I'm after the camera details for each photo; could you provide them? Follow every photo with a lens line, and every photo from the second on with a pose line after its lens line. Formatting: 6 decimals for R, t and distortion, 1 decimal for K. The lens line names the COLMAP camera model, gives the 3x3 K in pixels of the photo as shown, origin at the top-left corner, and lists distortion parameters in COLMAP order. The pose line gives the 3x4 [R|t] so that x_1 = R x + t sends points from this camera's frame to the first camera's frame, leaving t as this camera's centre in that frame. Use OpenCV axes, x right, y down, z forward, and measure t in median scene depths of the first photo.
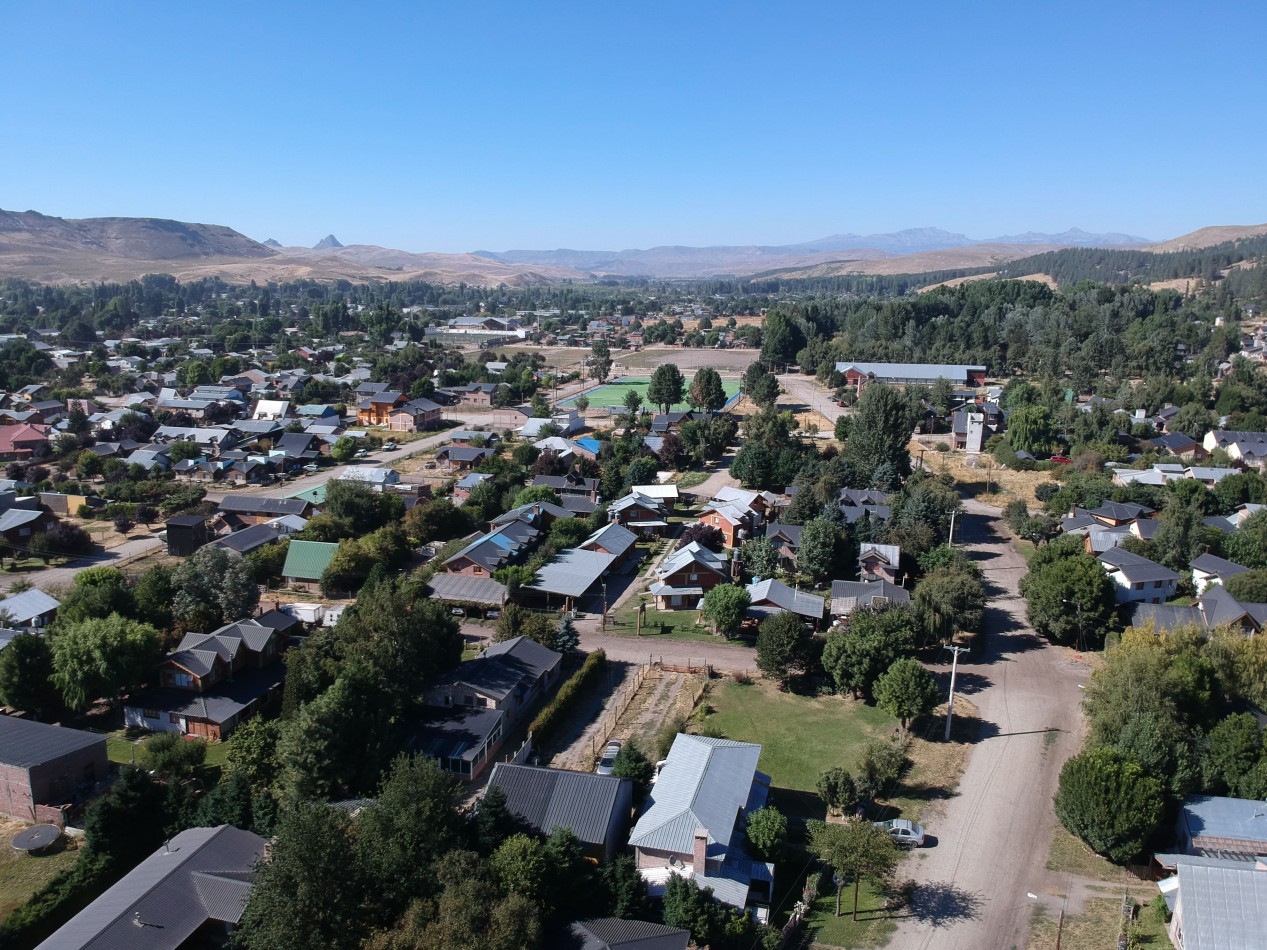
lens RADIAL K [[934.1, 0, 661.9], [0, 934.1, 521.0], [0, 0, 1]] dist [0.097808, -0.211777]
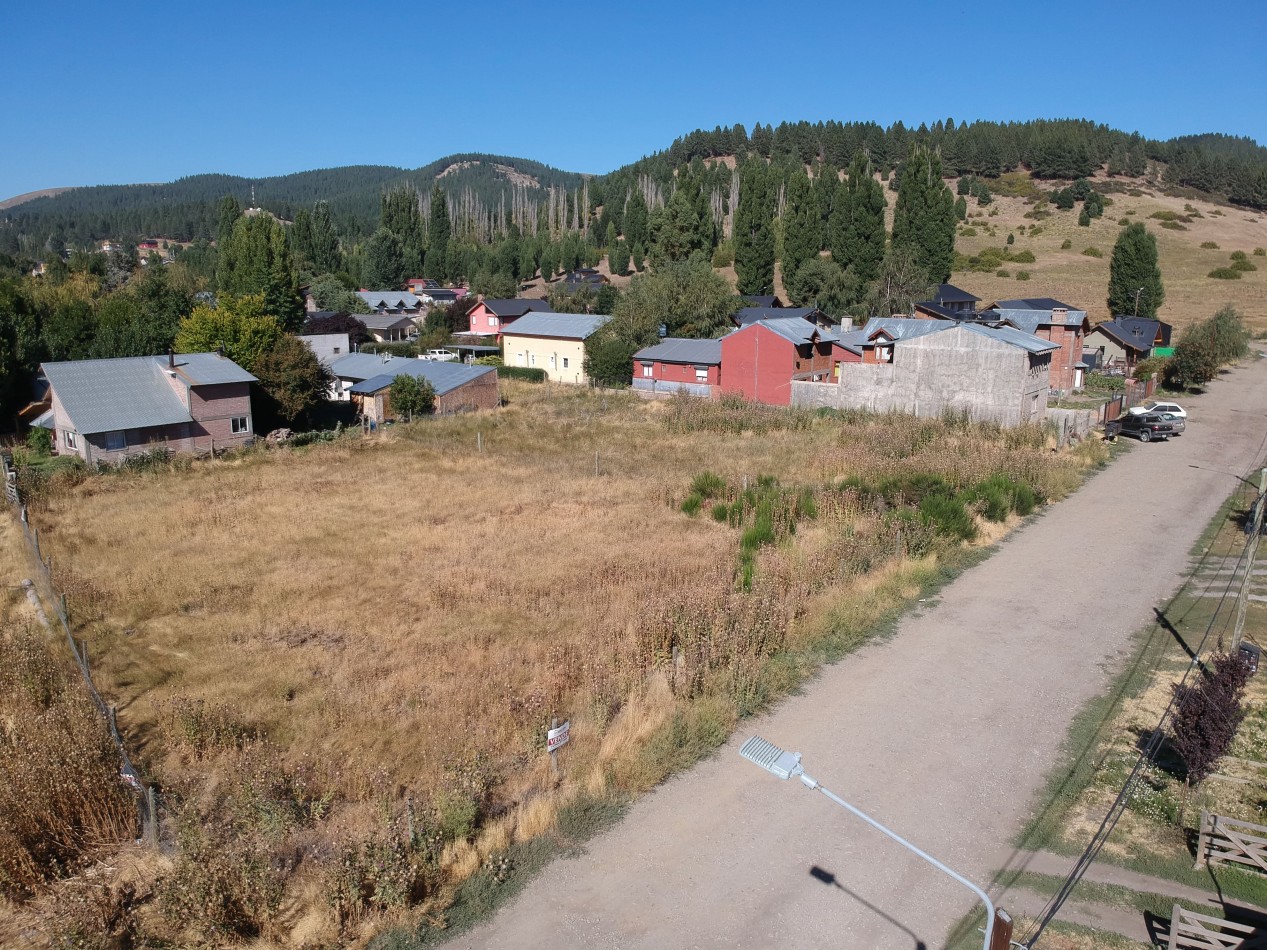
lens RADIAL K [[931.6, 0, 635.8], [0, 931.6, 475.6], [0, 0, 1]] dist [0.076202, -0.148608]
pose [[0.422437, -0.201859, 0.883629, -0.012796], [0.227544, 0.967284, 0.112187, 0.277284], [-0.877366, 0.153673, 0.454548, 0.060690]]
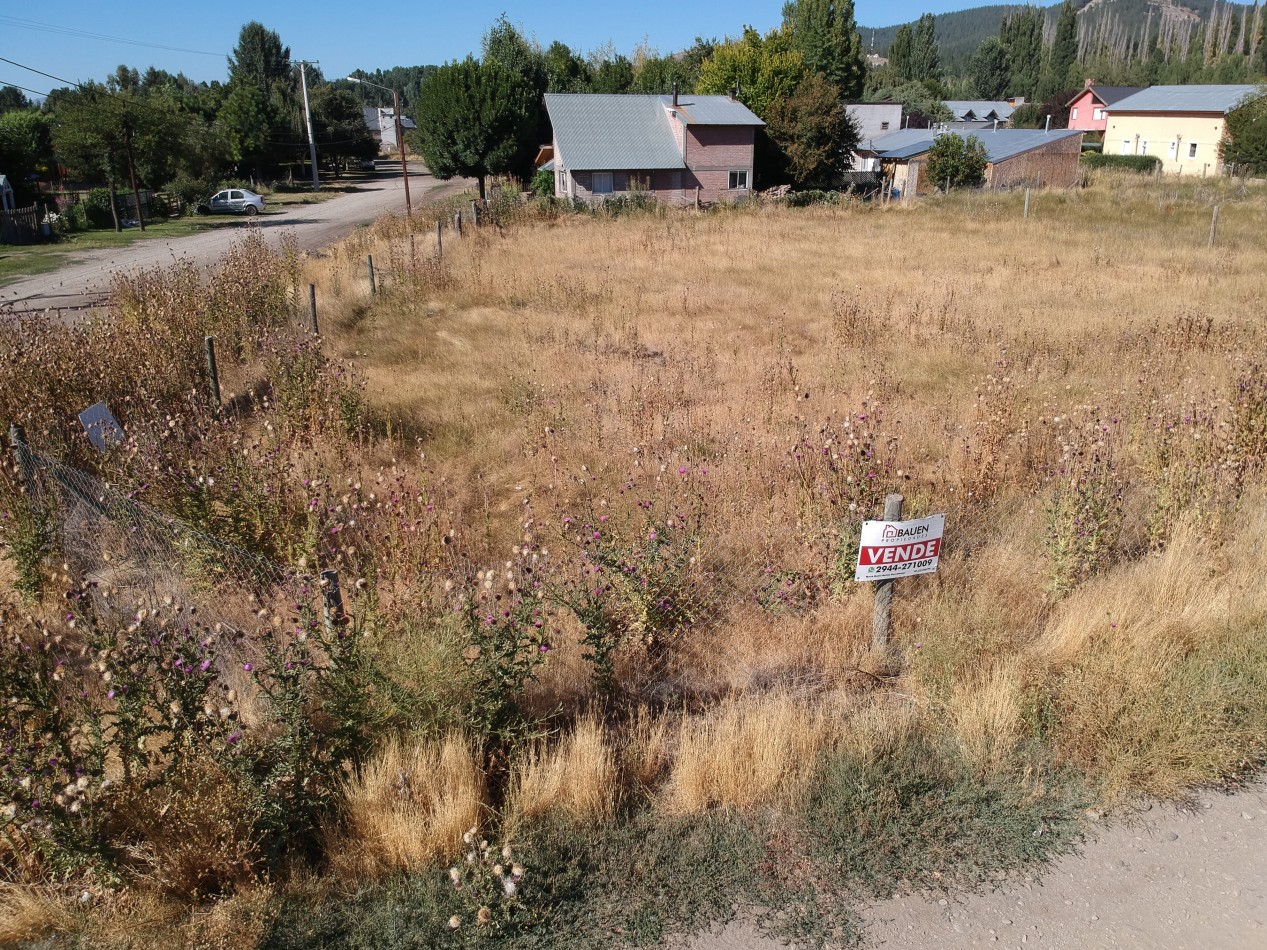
lens RADIAL K [[935.5, 0, 637.3], [0, 935.5, 469.8], [0, 0, 1]] dist [0.067725, -0.138707]
pose [[0.861185, -0.188469, 0.472059, 0.092635], [0.141842, 0.980931, 0.132870, 0.329665], [-0.488099, -0.047468, 0.871496, 0.122085]]
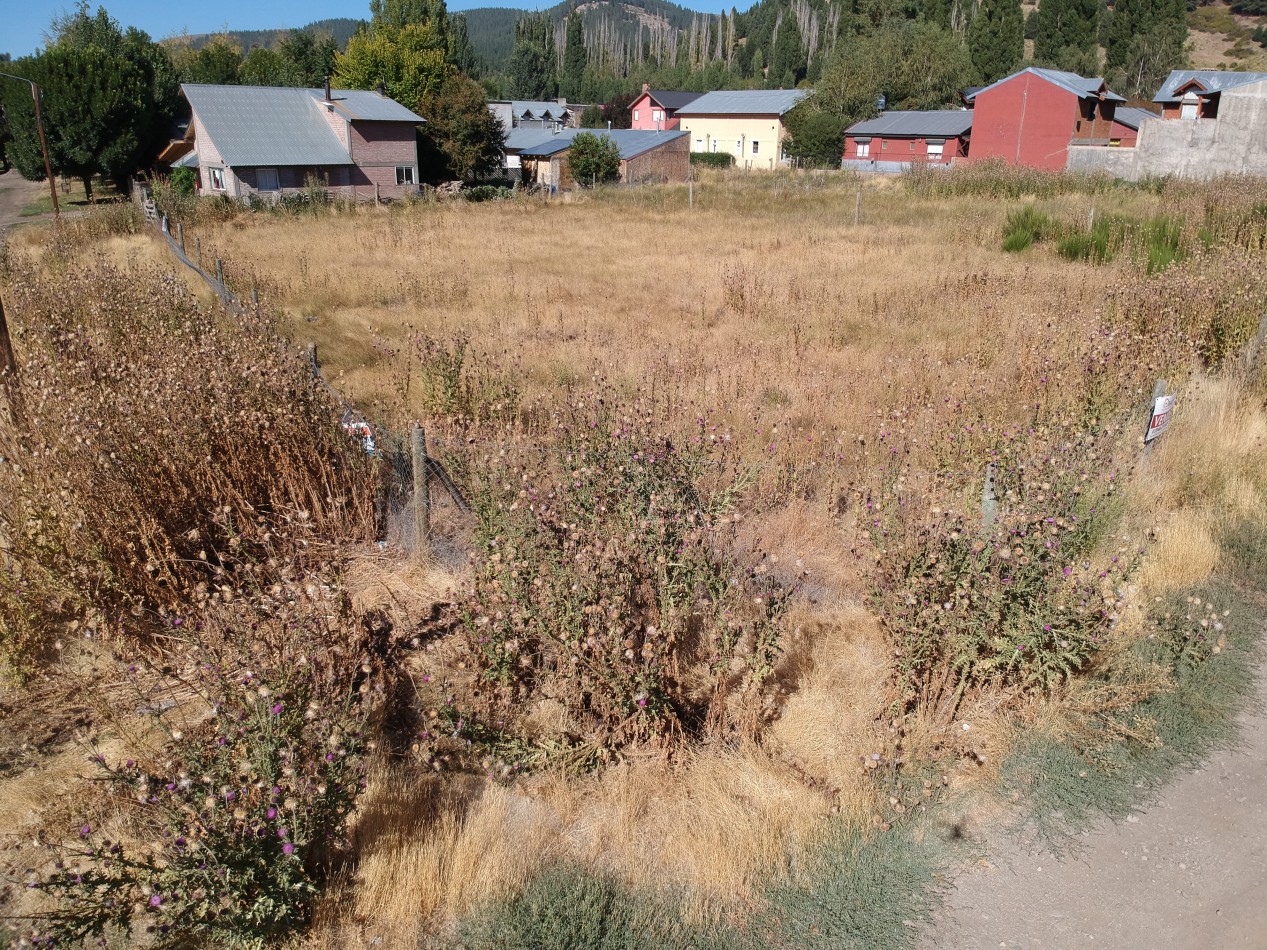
lens RADIAL K [[936.5, 0, 637.1], [0, 936.5, 468.8], [0, 0, 1]] dist [0.062624, -0.131066]
pose [[0.534313, -0.294665, 0.792264, 0.031326], [0.206657, 0.954367, 0.215583, 0.319313], [-0.819636, 0.048538, 0.570825, 0.157335]]
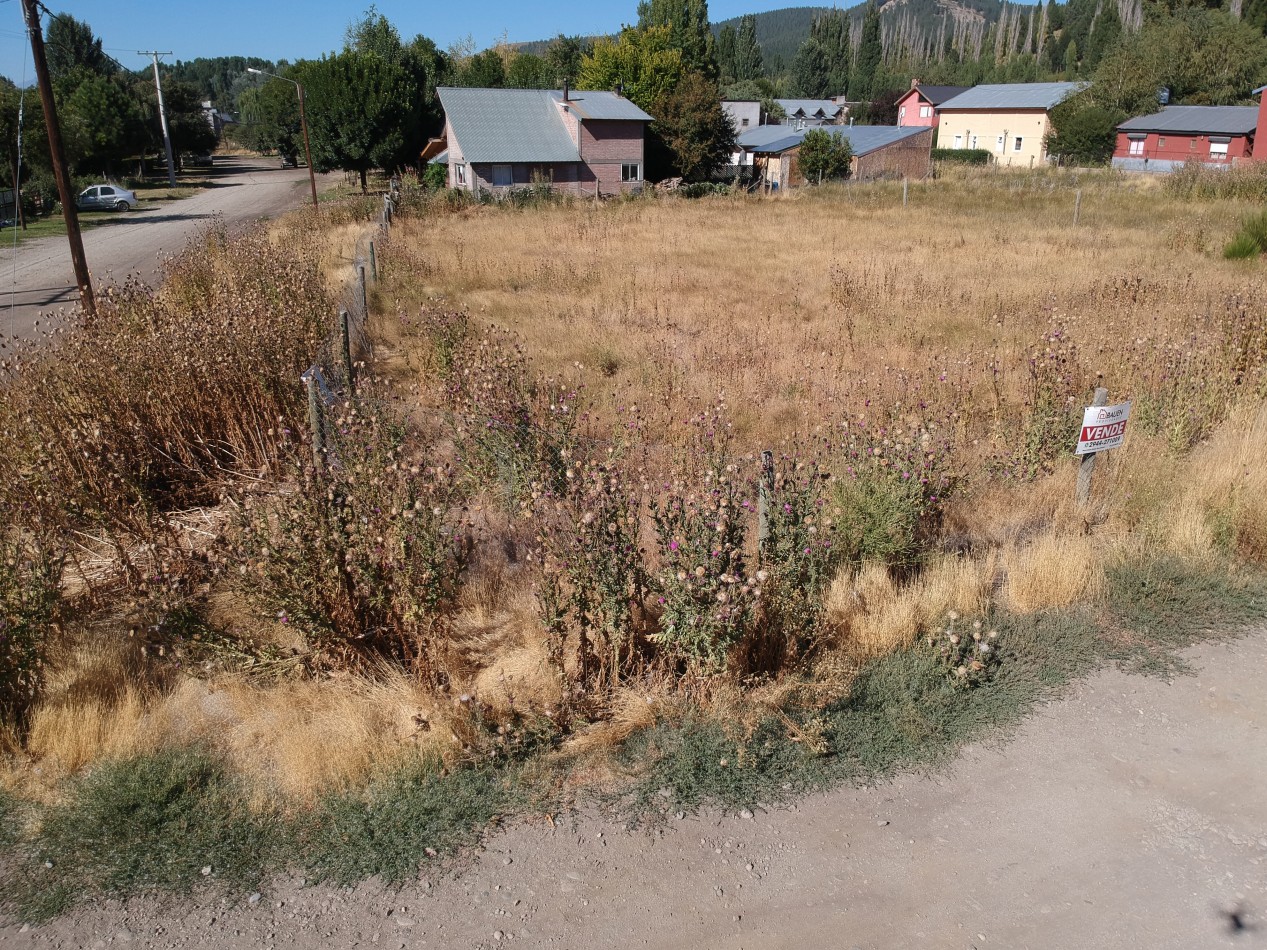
lens RADIAL K [[936.5, 0, 637.1], [0, 936.5, 468.8], [0, 0, 1]] dist [0.062624, -0.131066]
pose [[0.755943, -0.235369, 0.610861, 0.051976], [0.171382, 0.971739, 0.162331, 0.328231], [-0.631805, -0.018022, 0.774918, 0.128725]]
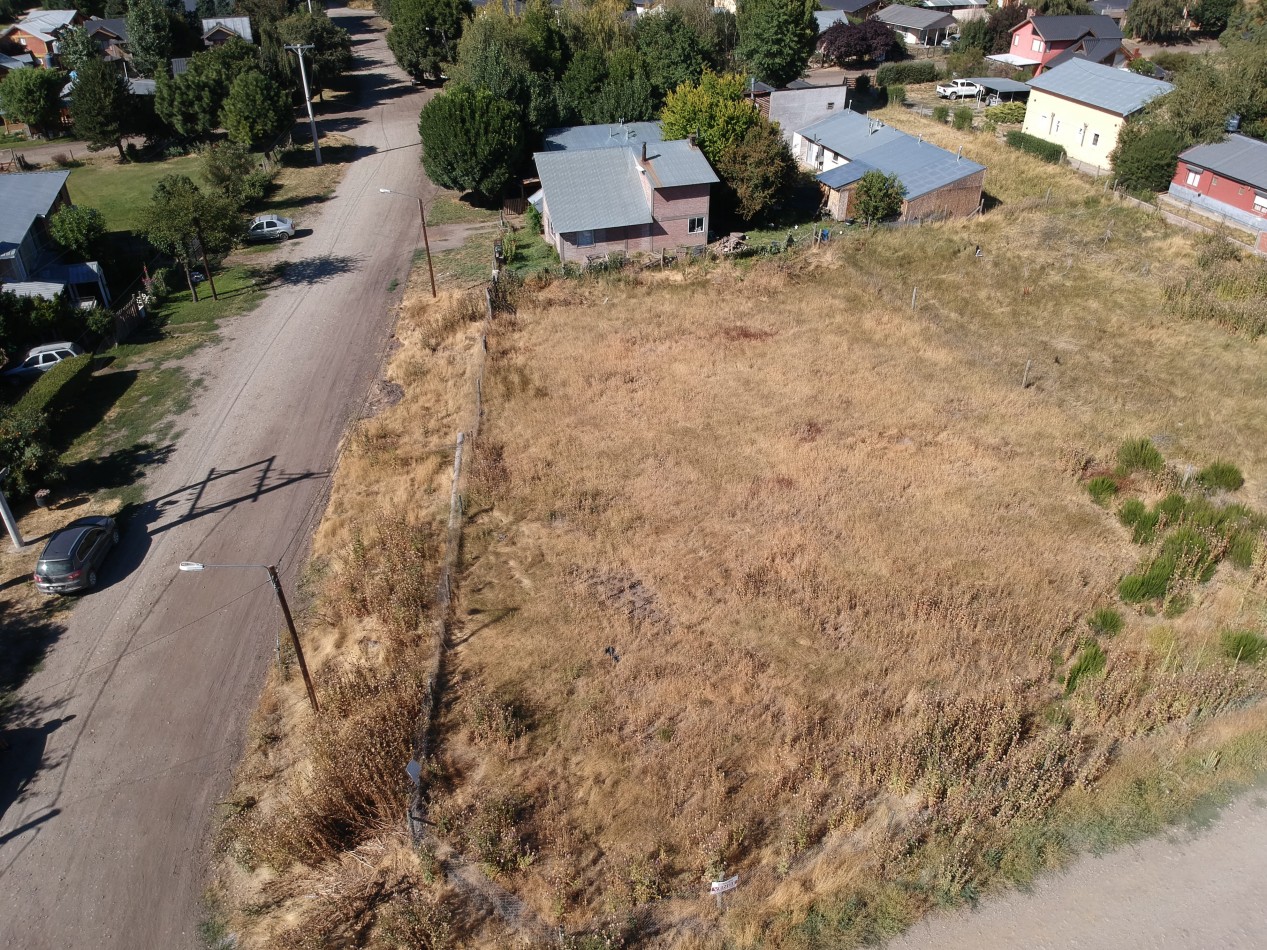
lens RADIAL K [[930.4, 0, 636.3], [0, 930.4, 475.1], [0, 0, 1]] dist [0.077787, -0.151472]
pose [[0.842715, -0.306480, 0.442608, 0.057656], [0.145903, 0.921390, 0.360212, 0.187937], [-0.518213, -0.238978, 0.821185, 0.032157]]
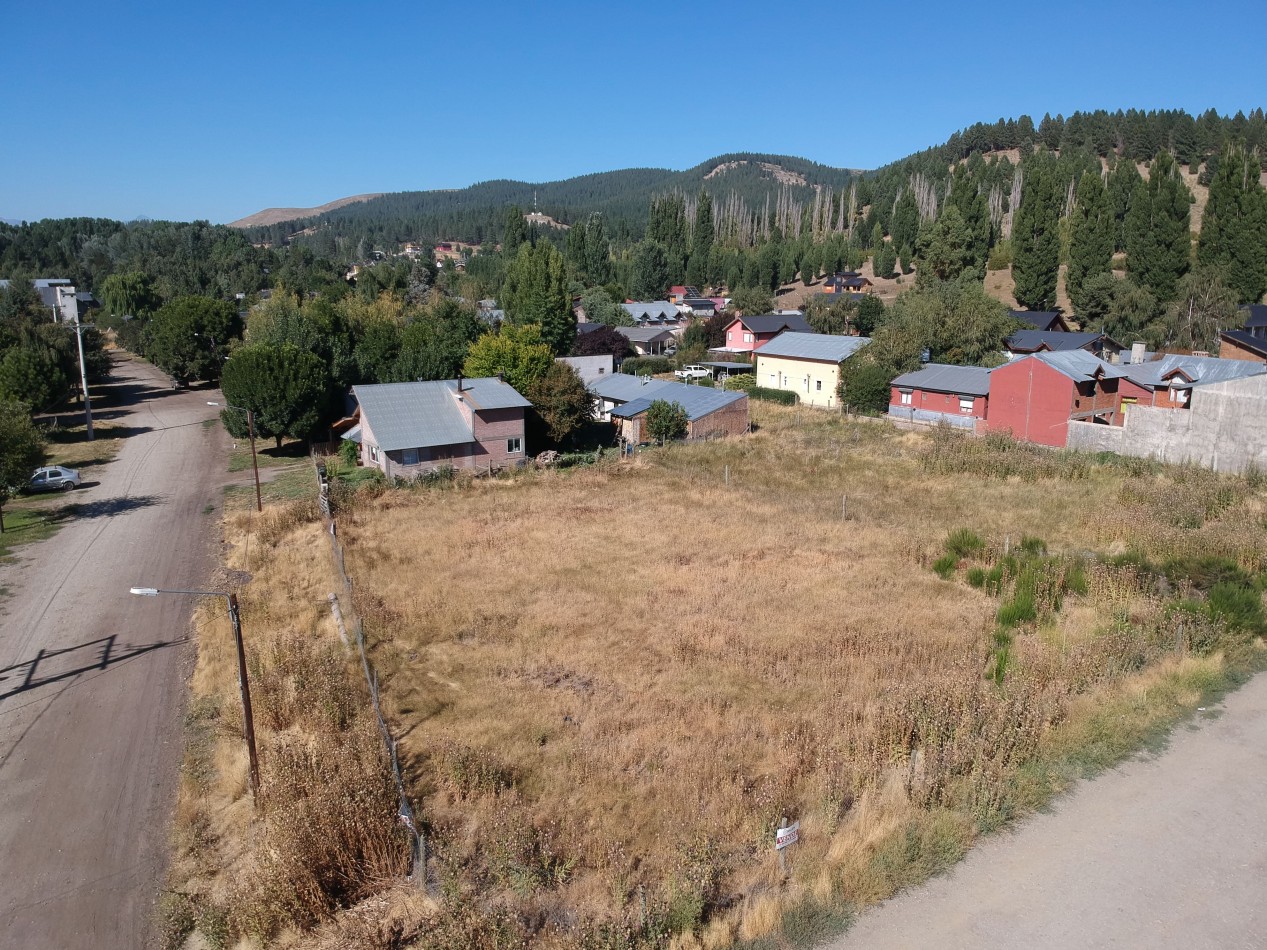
lens RADIAL K [[930.4, 0, 636.3], [0, 930.4, 475.1], [0, 0, 1]] dist [0.077787, -0.151472]
pose [[0.648574, -0.172272, 0.741400, -0.012772], [0.193402, 0.979381, 0.058382, 0.256576], [-0.736171, 0.105523, 0.668519, 0.055057]]
